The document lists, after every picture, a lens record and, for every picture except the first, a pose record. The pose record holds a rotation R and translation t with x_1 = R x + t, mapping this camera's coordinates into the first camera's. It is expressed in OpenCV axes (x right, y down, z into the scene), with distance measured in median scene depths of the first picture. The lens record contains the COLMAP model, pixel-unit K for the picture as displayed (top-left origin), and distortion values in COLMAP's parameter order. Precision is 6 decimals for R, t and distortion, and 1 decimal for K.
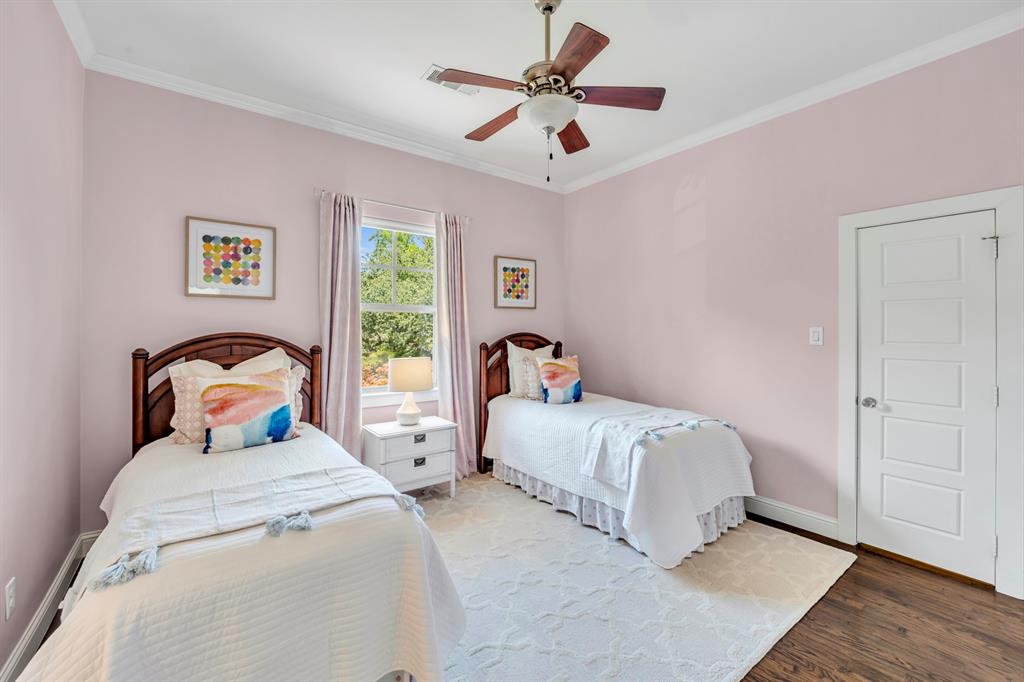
lens RADIAL K [[418.1, 0, 511.1], [0, 418.1, 336.8], [0, 0, 1]] dist [-0.010980, 0.000317]
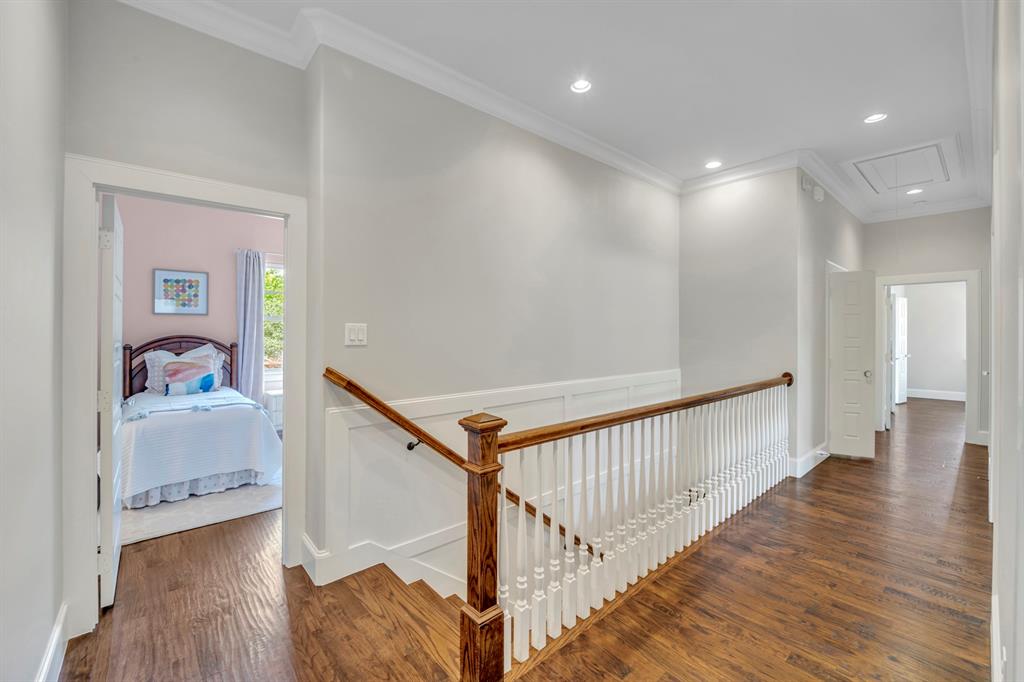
lens RADIAL K [[418.1, 0, 512.7], [0, 418.1, 334.9], [0, 0, 1]] dist [-0.010980, 0.000317]
pose [[0.997440, -0.009702, 0.070843, 0.606646], [0.010365, 0.999906, -0.009004, 0.020395], [-0.070748, 0.009715, 0.997447, -0.853994]]
